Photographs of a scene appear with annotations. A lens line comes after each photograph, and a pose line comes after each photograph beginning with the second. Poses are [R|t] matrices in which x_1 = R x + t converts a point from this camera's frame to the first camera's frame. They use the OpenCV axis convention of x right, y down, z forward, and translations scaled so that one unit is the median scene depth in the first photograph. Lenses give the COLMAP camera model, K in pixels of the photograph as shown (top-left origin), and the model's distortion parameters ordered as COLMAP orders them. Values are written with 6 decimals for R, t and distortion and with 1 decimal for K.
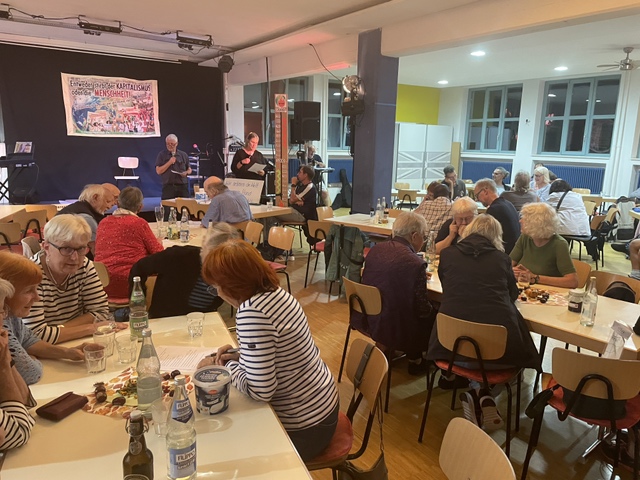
lens RADIAL K [[483.5, 0, 323.1], [0, 483.5, 241.1], [0, 0, 1]] dist [0.057183, -0.056283]
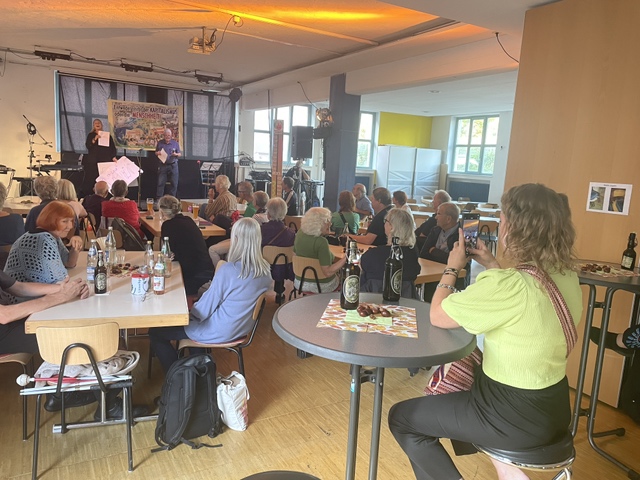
lens RADIAL K [[483.5, 0, 324.1], [0, 483.5, 238.3], [0, 0, 1]] dist [0.057183, -0.056283]
pose [[0.996364, 0.044513, -0.072645, 0.162079], [-0.047923, 0.997797, -0.045881, 0.059917], [0.070443, 0.049196, 0.996302, -0.250602]]
